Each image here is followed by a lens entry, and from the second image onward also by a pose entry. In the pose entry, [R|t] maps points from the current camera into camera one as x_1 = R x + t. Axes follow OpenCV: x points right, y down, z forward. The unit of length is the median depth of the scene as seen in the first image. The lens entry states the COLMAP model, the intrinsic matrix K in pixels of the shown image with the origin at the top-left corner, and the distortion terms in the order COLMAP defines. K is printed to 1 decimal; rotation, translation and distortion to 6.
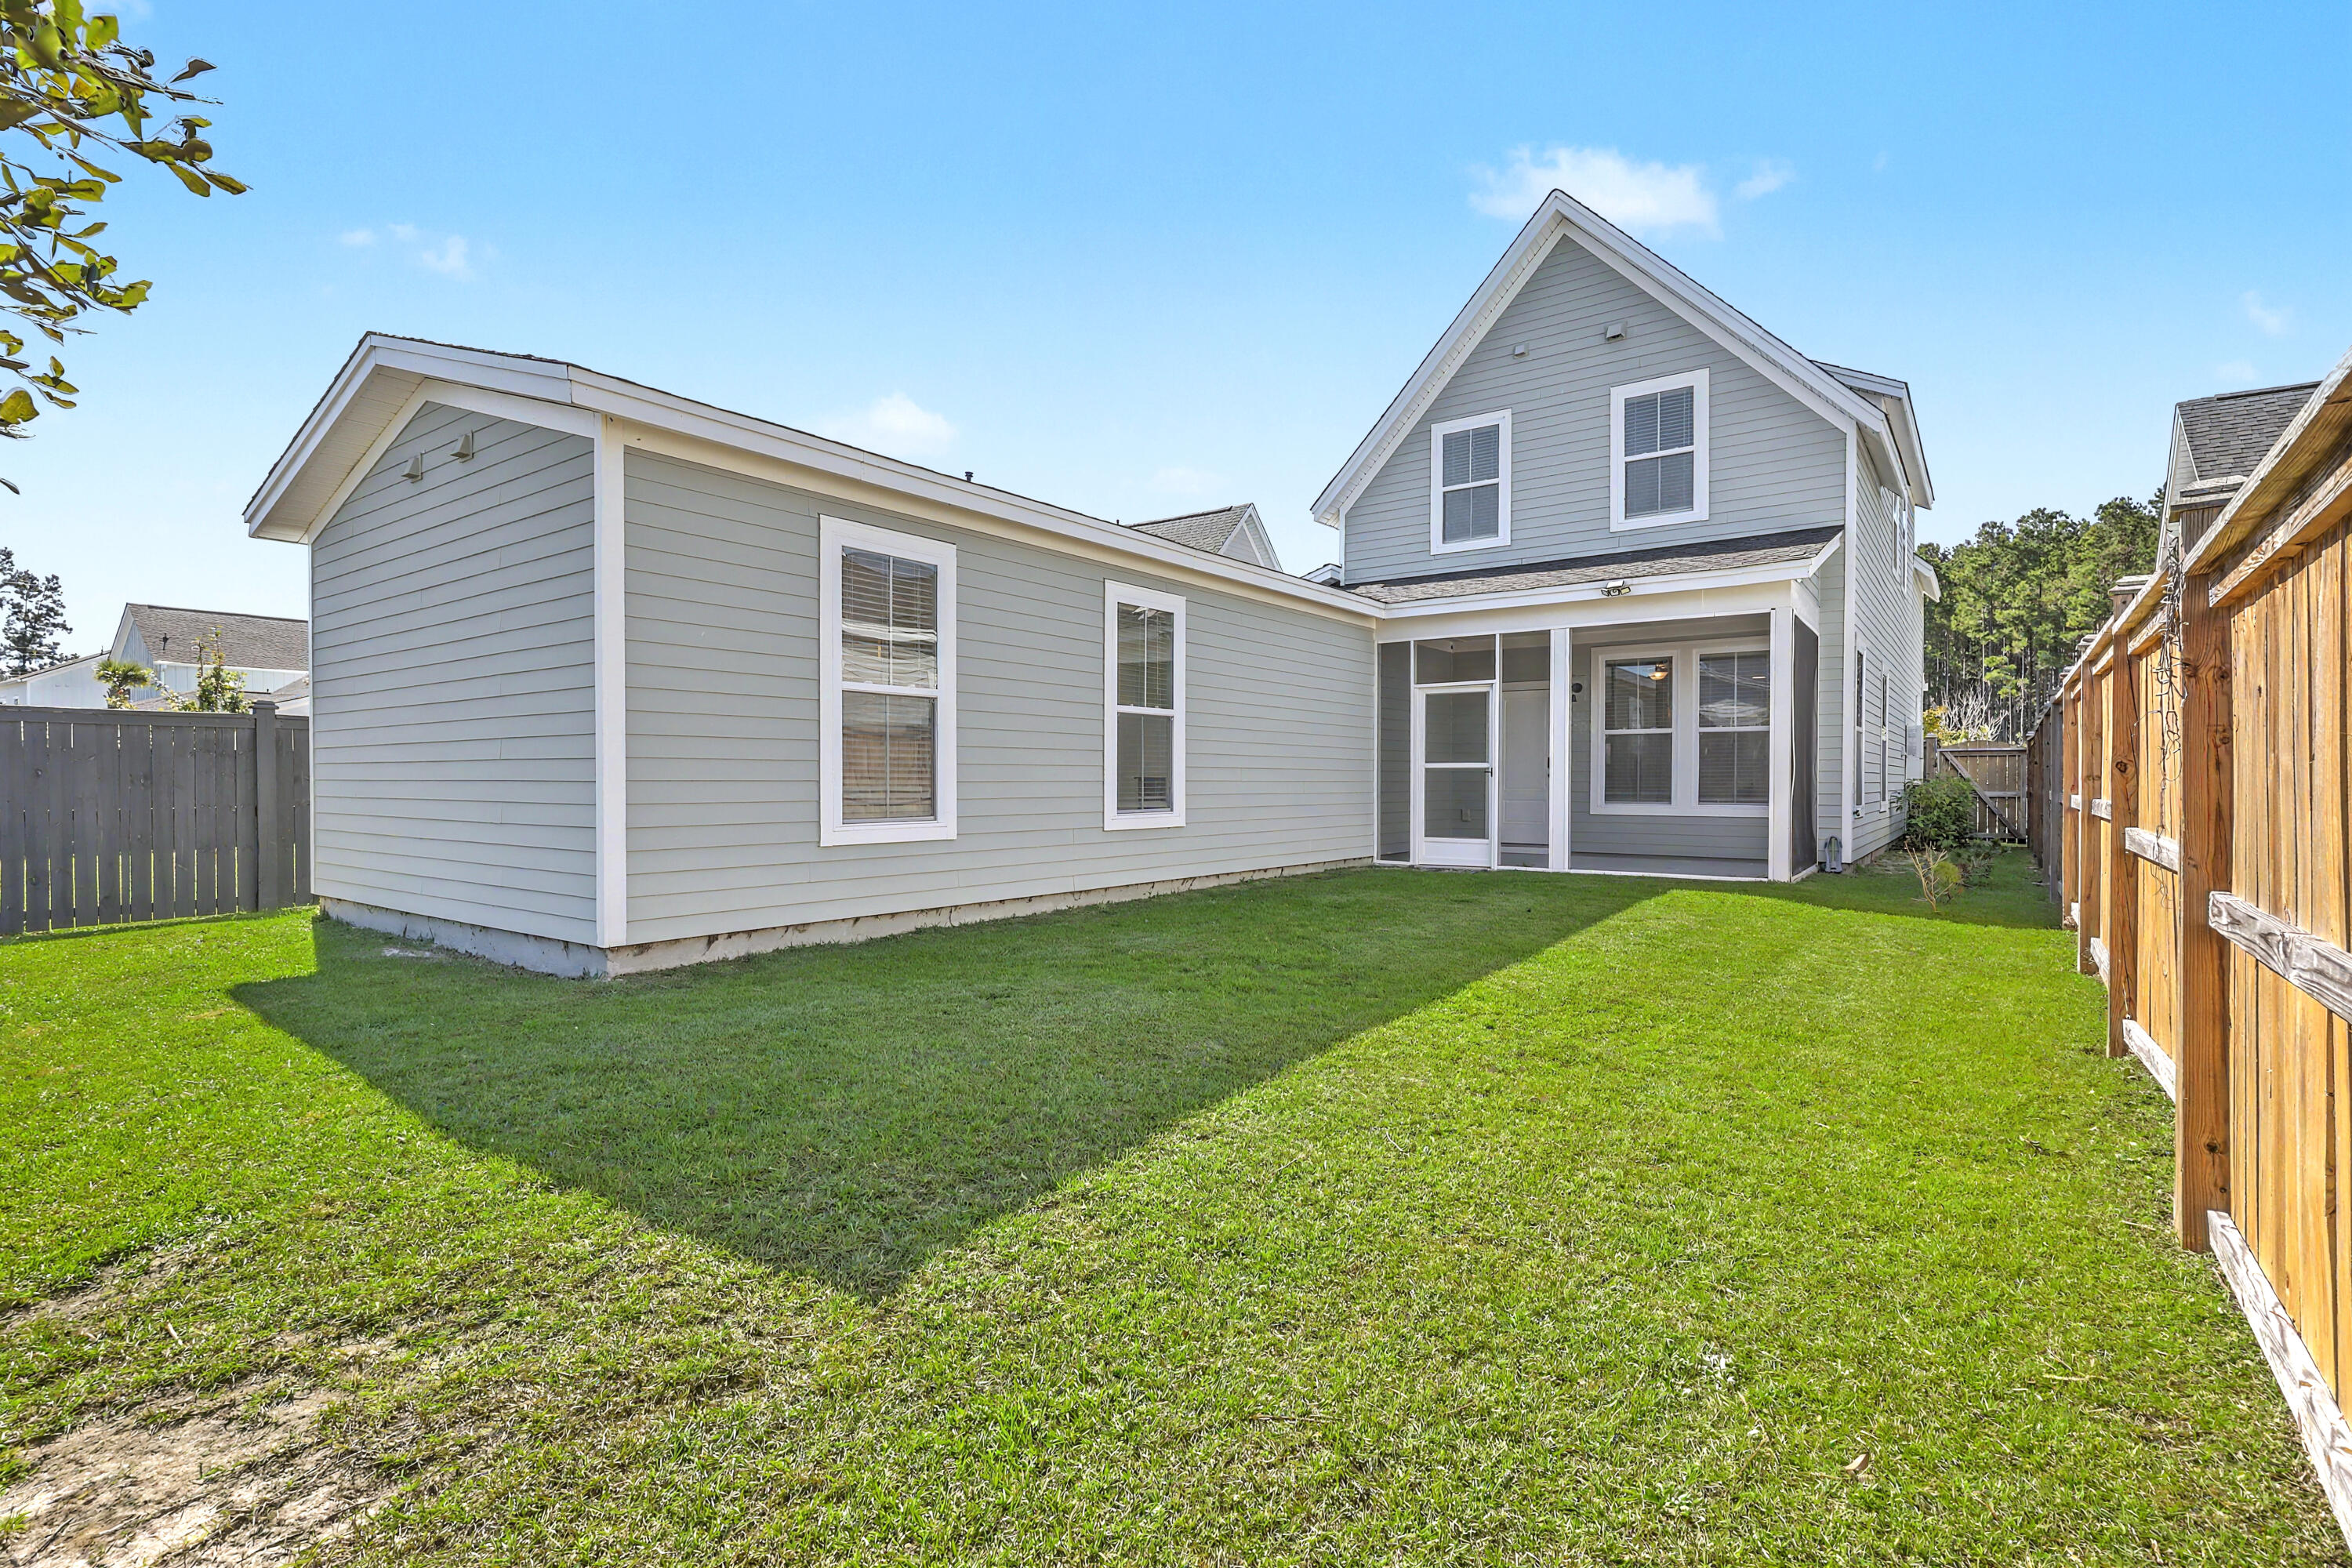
lens RADIAL K [[1098.5, 0, 1176.0], [0, 1098.5, 784.0], [0, 0, 1]] dist [-0.002194, -0.000204]
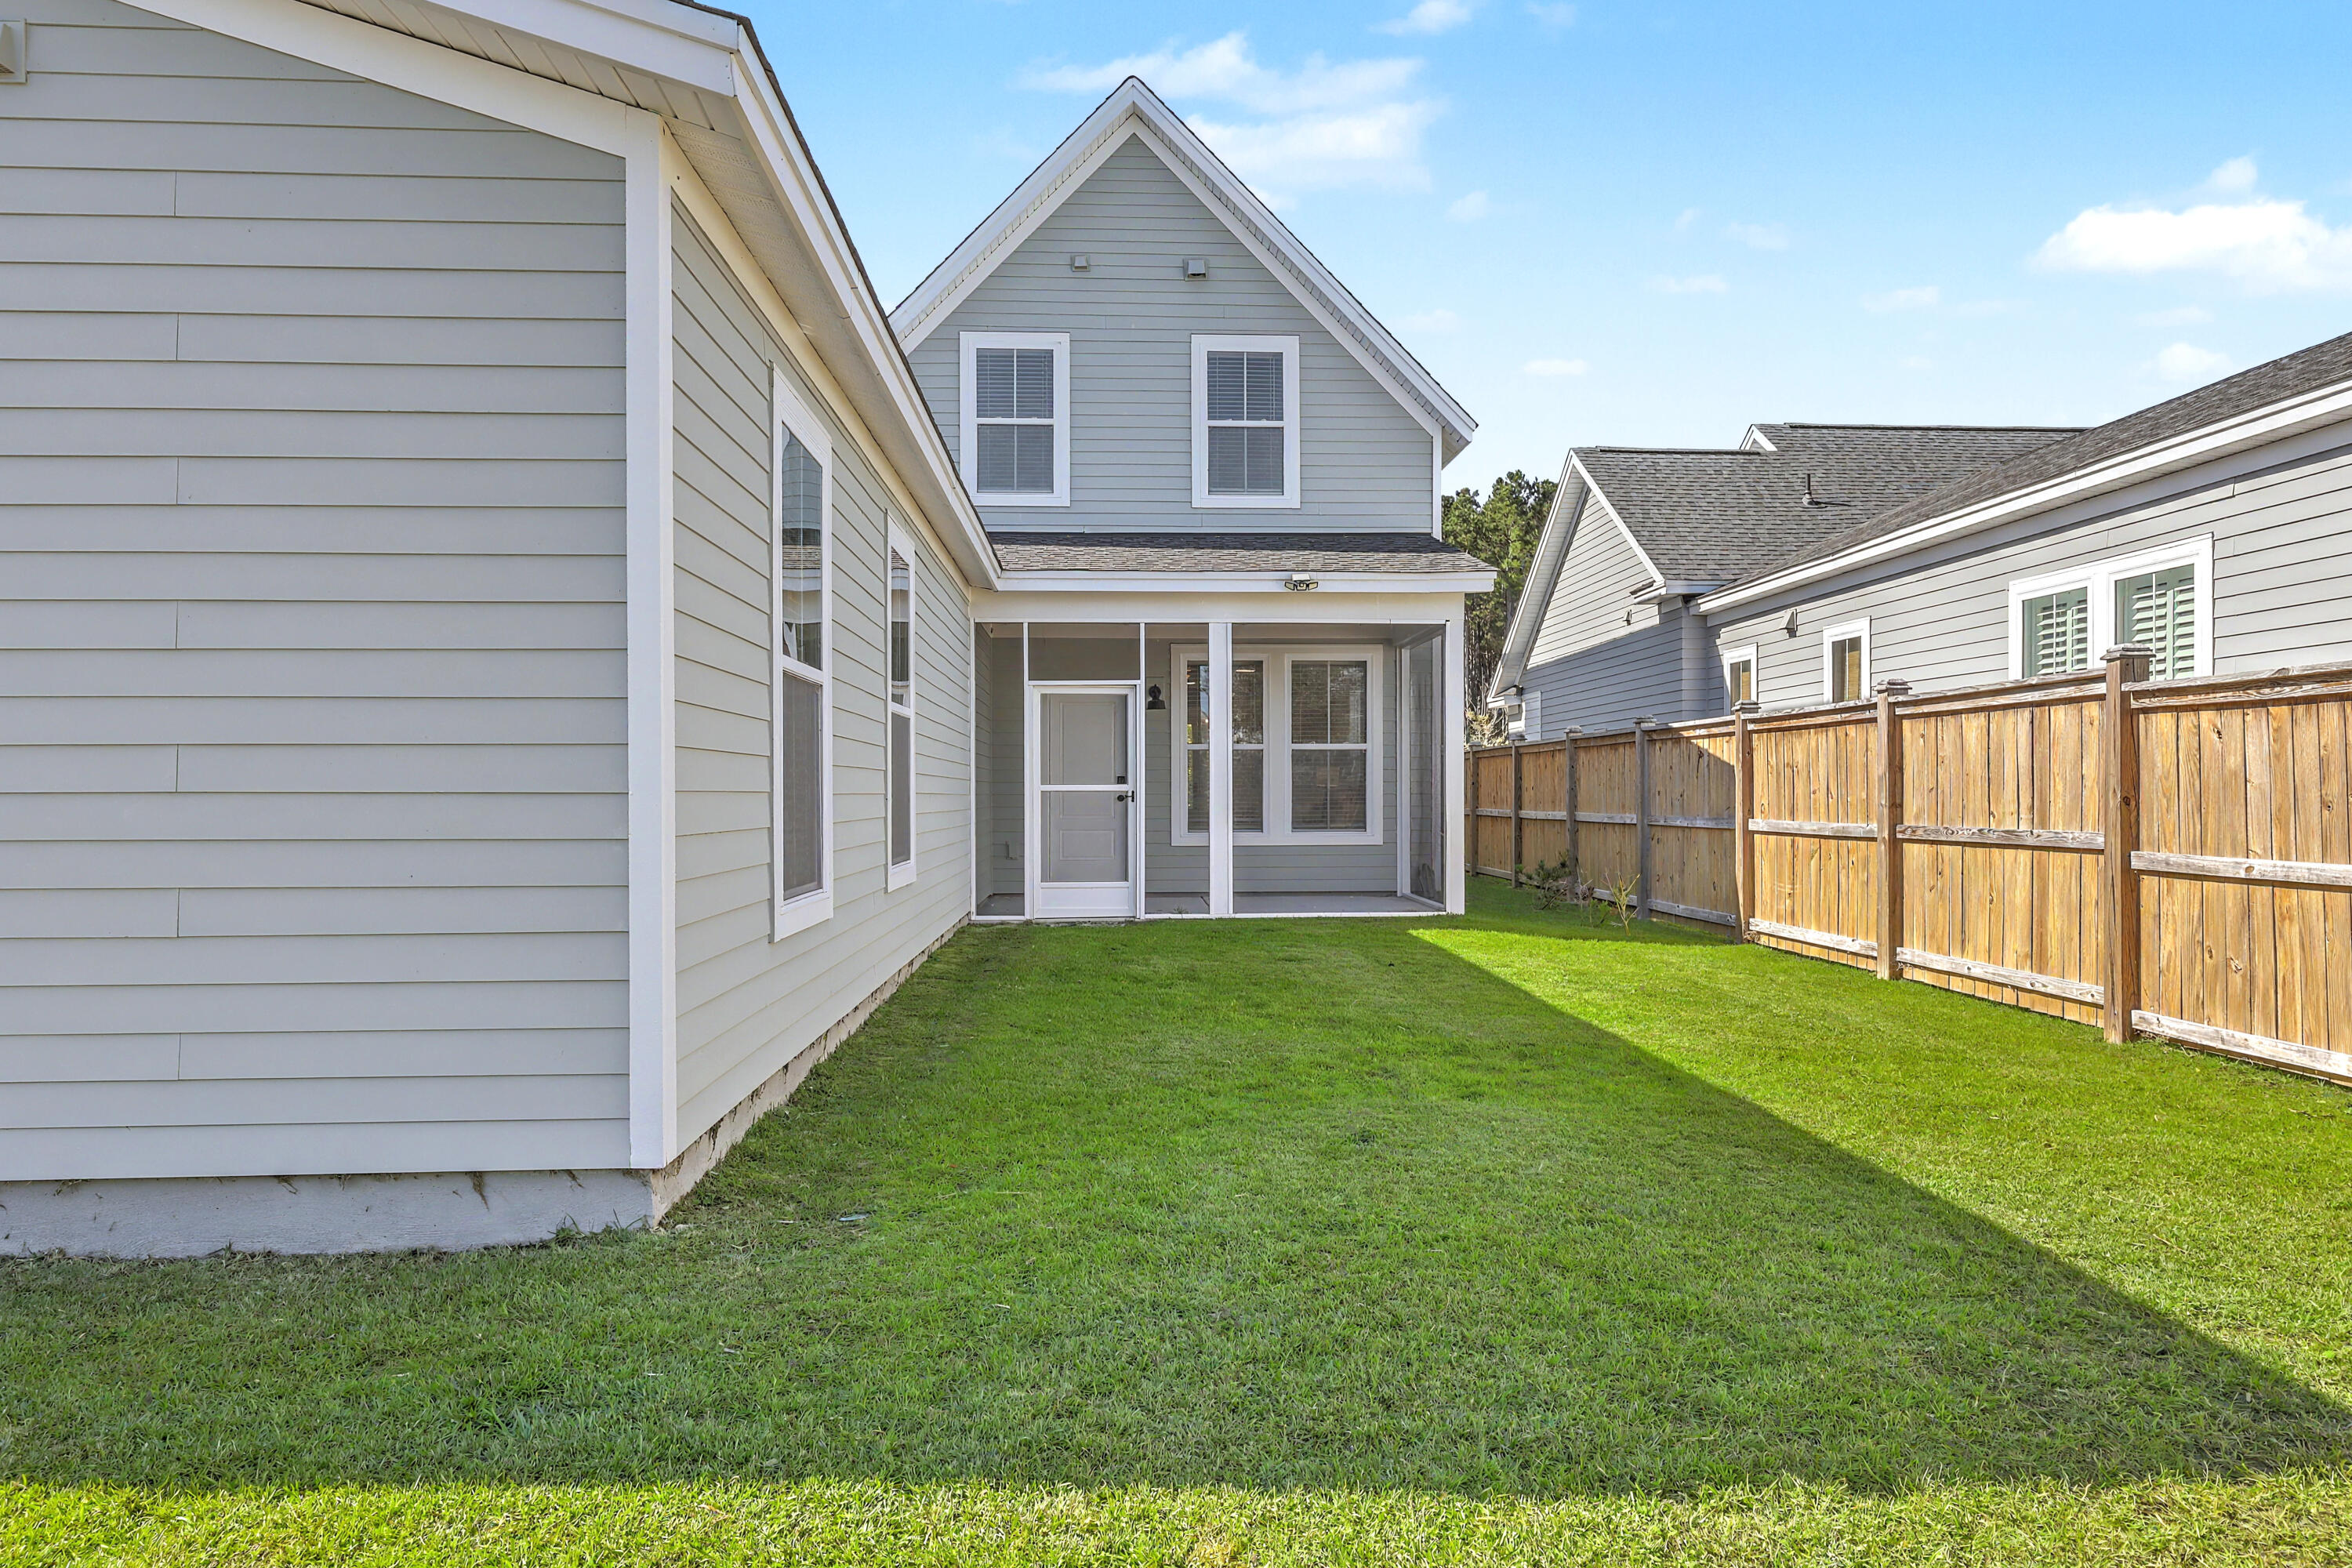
lens RADIAL K [[1487.4, 0, 1179.2], [0, 1487.4, 795.6], [0, 0, 1]] dist [0.002824, 0.000178]
pose [[0.769359, -0.004698, 0.638800, -0.349256], [0.007653, 0.999969, -0.001864, -0.008582], [-0.638771, 0.006323, 0.769371, 0.143251]]
